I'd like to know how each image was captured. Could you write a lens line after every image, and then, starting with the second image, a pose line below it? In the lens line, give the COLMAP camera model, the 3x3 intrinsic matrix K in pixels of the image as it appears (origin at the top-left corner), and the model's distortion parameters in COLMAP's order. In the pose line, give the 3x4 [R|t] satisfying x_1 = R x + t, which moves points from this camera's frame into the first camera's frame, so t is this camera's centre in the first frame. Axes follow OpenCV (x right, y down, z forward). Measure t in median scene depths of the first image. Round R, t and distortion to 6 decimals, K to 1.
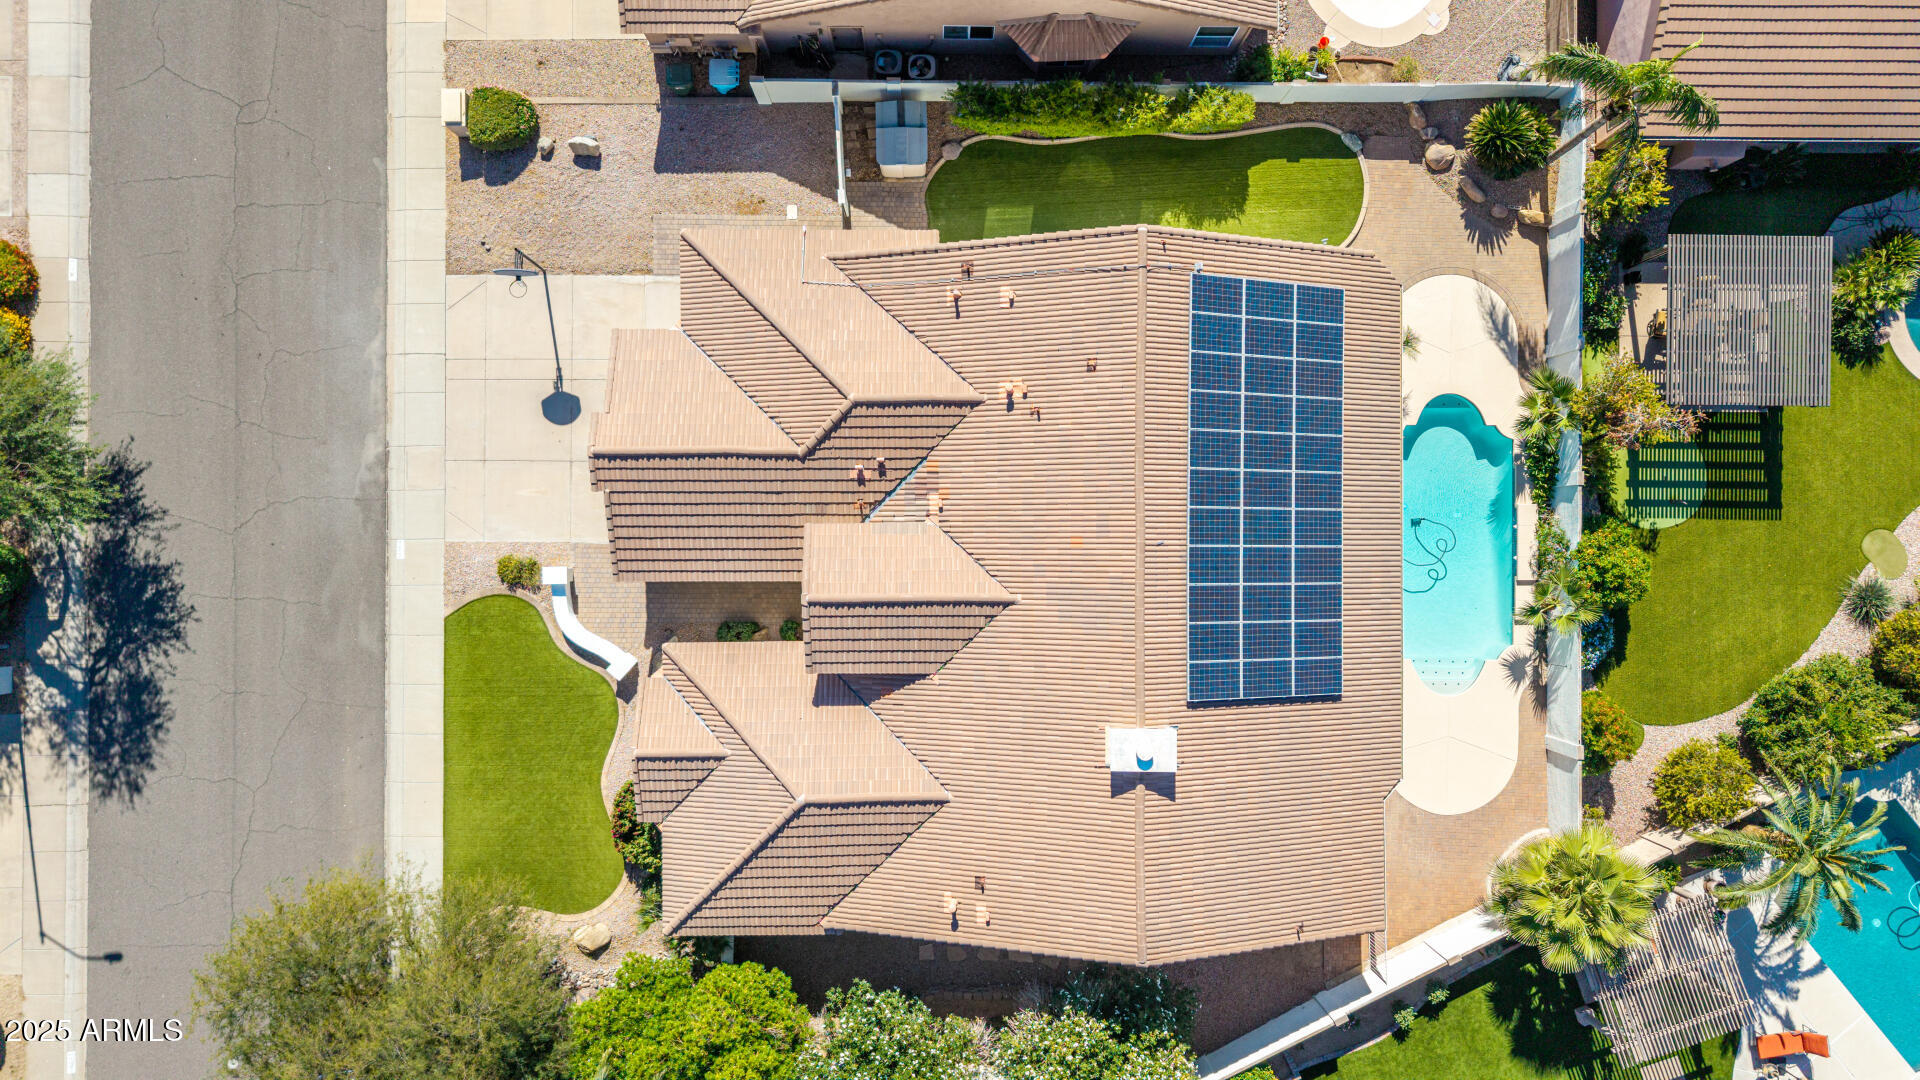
lens RADIAL K [[1283.7, 0, 964.7], [0, 1283.7, 531.7], [0, 0, 1]] dist [0.031573, -0.038695]
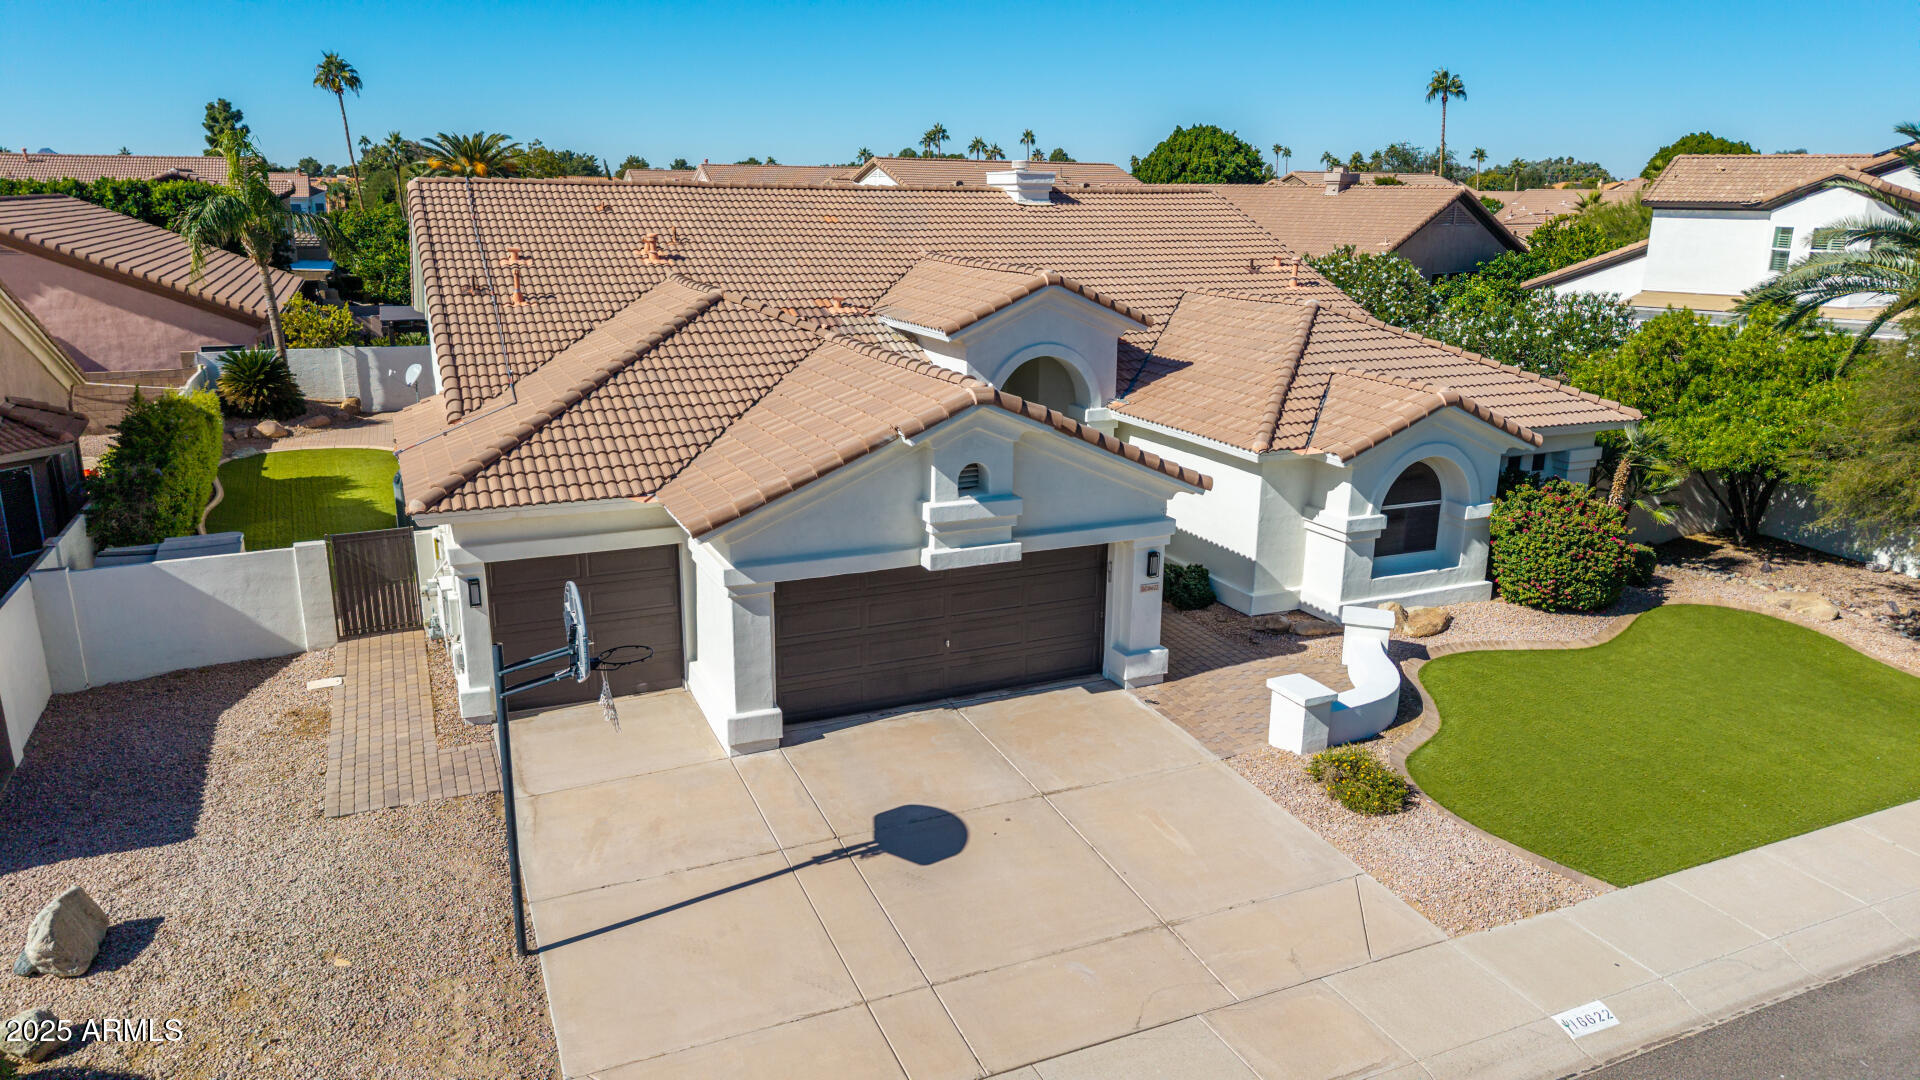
lens RADIAL K [[1283.7, 0, 964.7], [0, 1283.7, 531.7], [0, 0, 1]] dist [0.031573, -0.038695]
pose [[-0.407181, -0.266720, 0.873536, -0.607977], [0.913000, -0.092480, 0.397339, -0.218999], [-0.025193, 0.959327, 0.281171, 0.819034]]
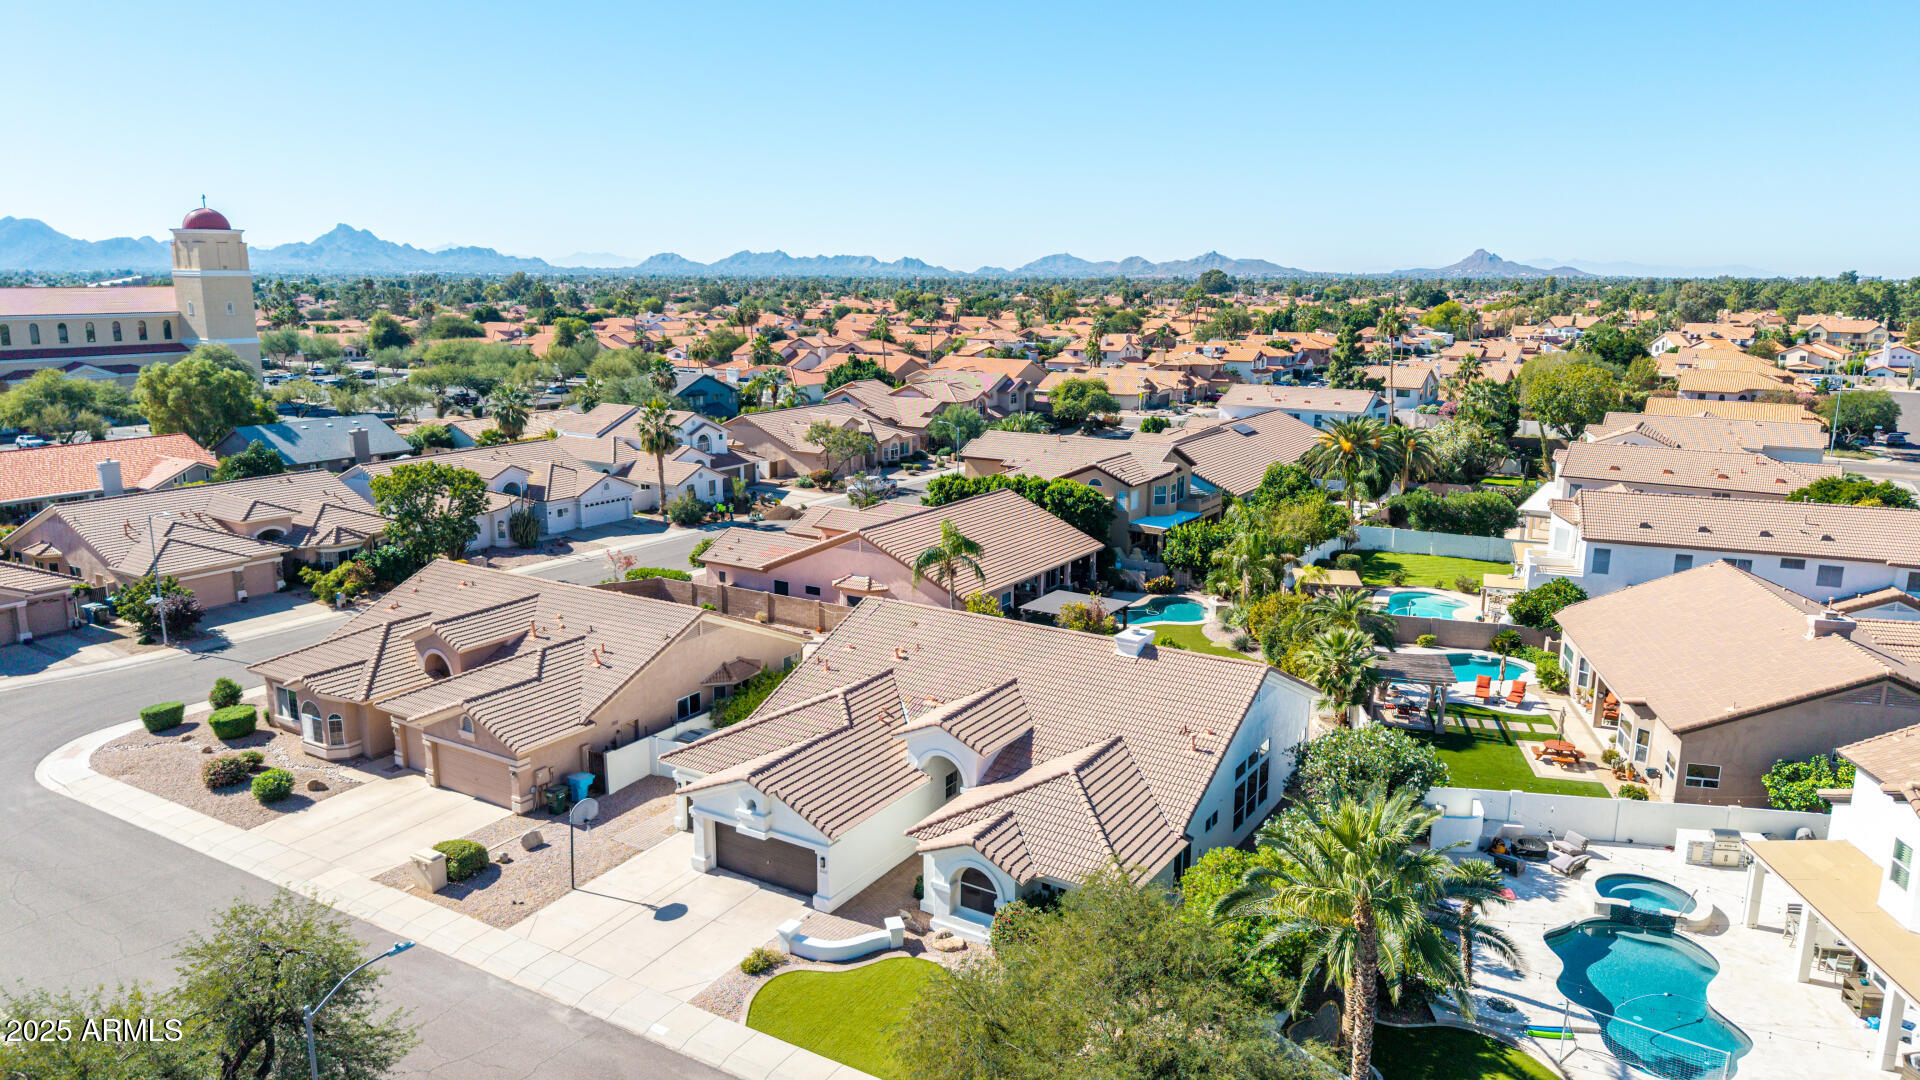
lens RADIAL K [[1273.5, 0, 966.3], [0, 1273.5, 531.0], [0, 0, 1]] dist [0.041111, -0.043028]
pose [[0.522917, -0.191872, 0.830508, -1.035859], [0.852378, 0.114318, -0.510277, 0.647024], [0.002966, 0.974739, 0.223326, 0.433749]]
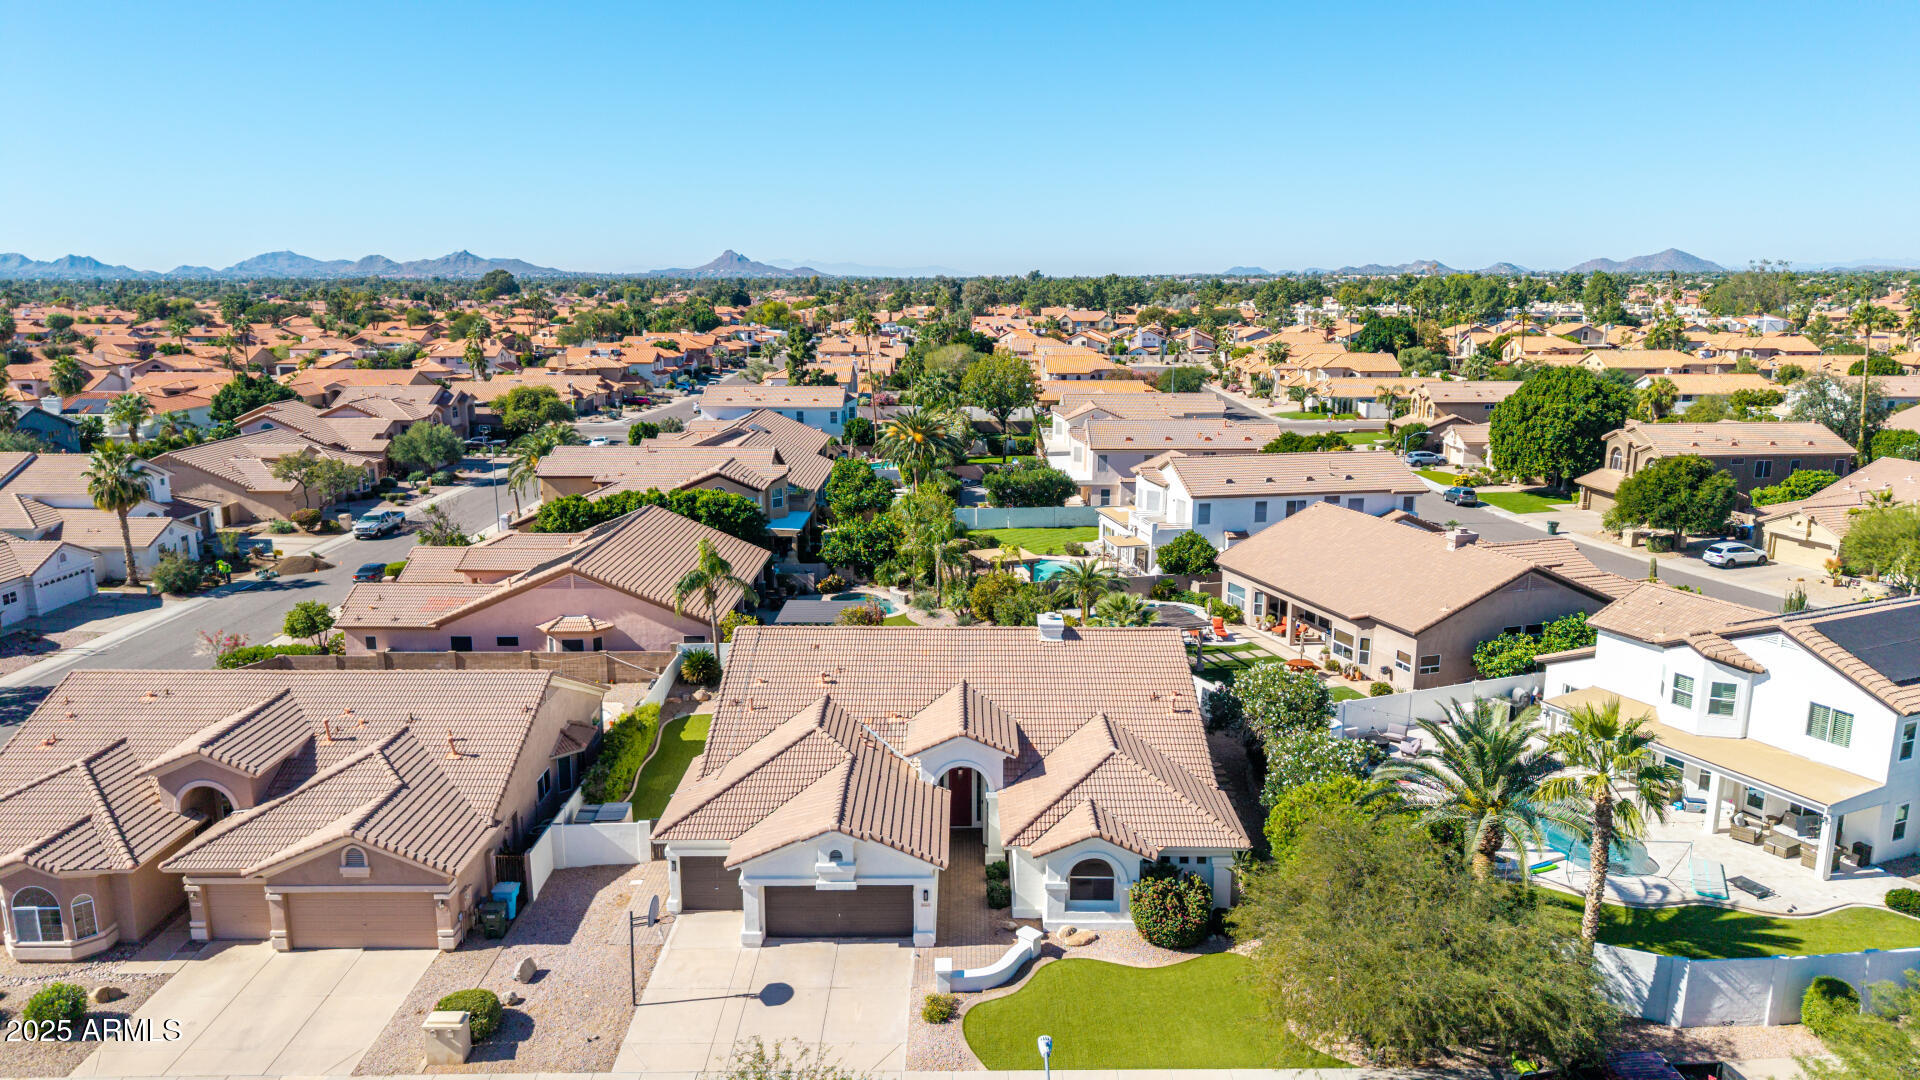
lens RADIAL K [[1273.5, 0, 966.3], [0, 1273.5, 531.0], [0, 0, 1]] dist [0.041111, -0.043028]
pose [[-0.000251, -0.222745, 0.974877, -1.199498], [0.999986, 0.005040, 0.001409, 0.047546], [-0.005228, 0.974864, 0.222741, 0.429986]]
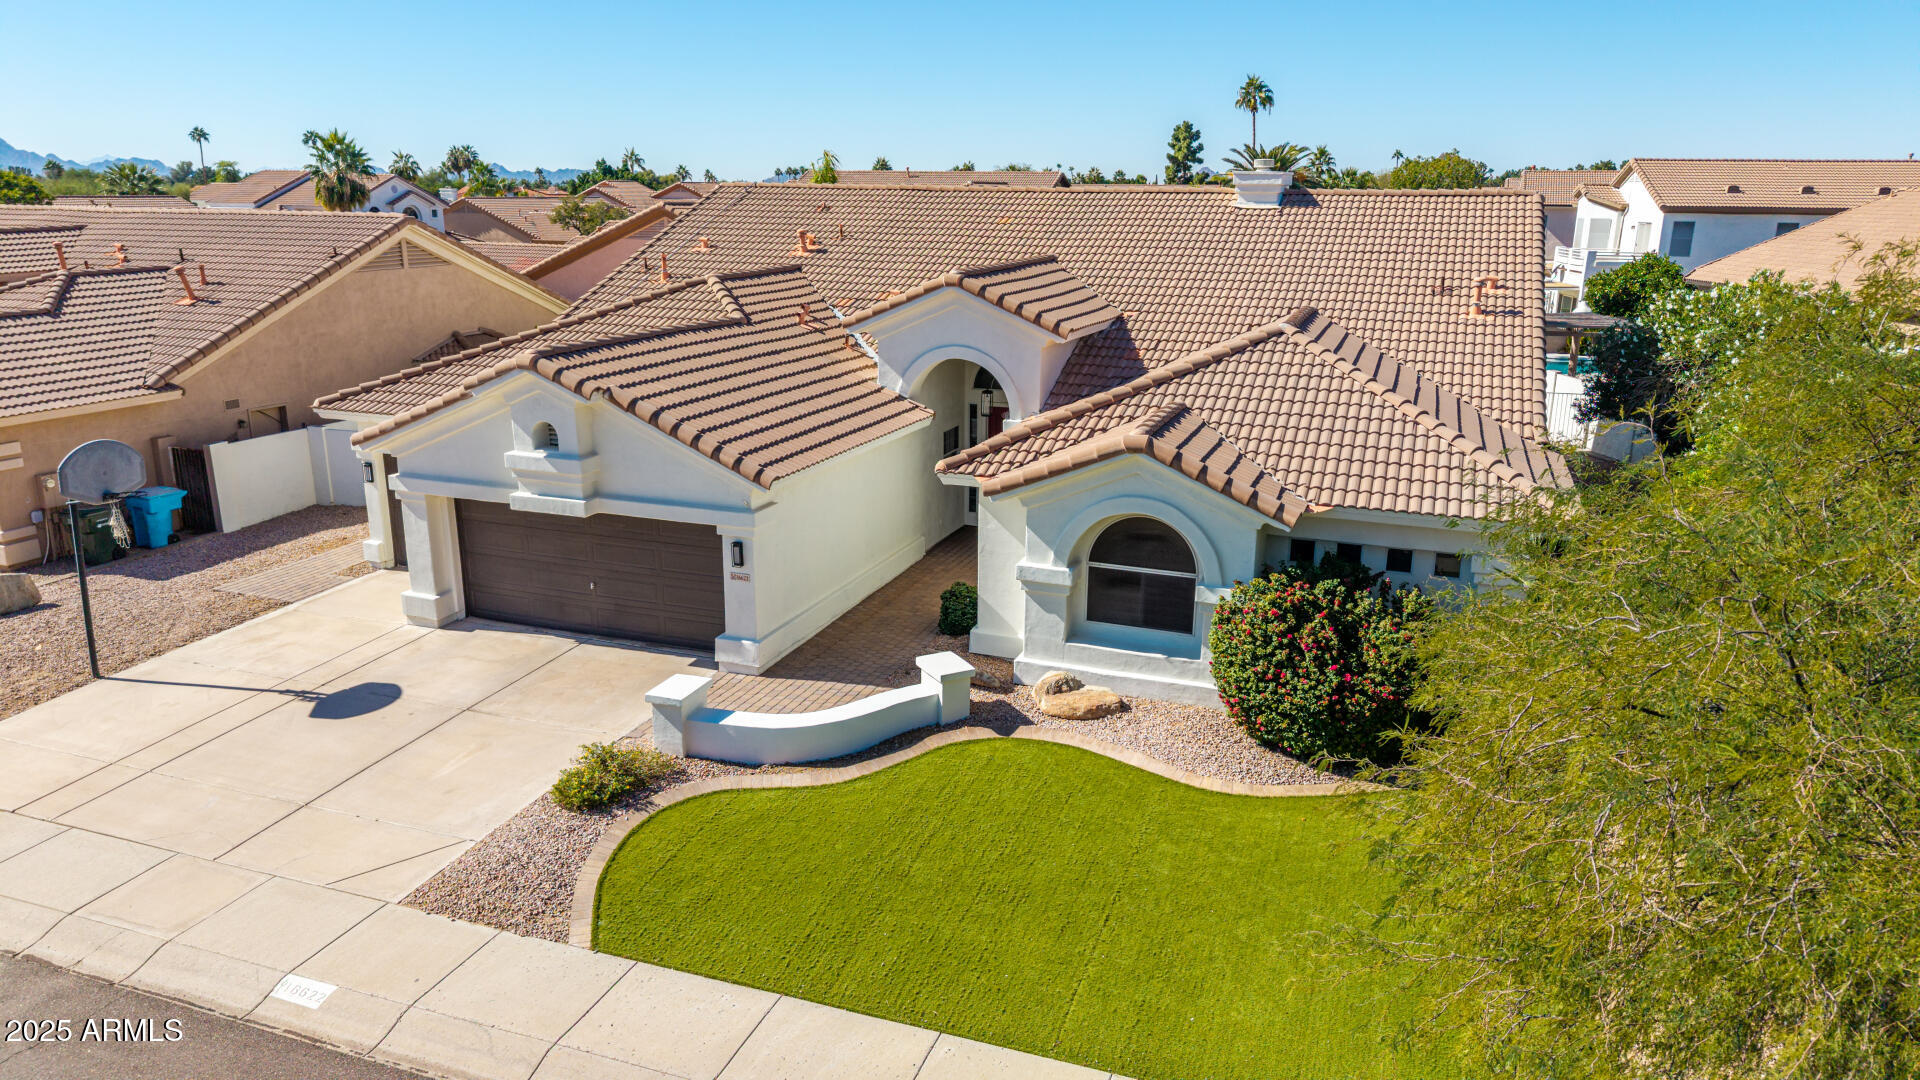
lens RADIAL K [[1283.7, 0, 964.7], [0, 1283.7, 531.7], [0, 0, 1]] dist [0.031573, -0.038695]
pose [[0.348995, -0.265332, 0.898778, -0.625091], [0.937121, 0.101682, -0.333865, 0.243520], [-0.002804, 0.958780, 0.284134, 0.817102]]
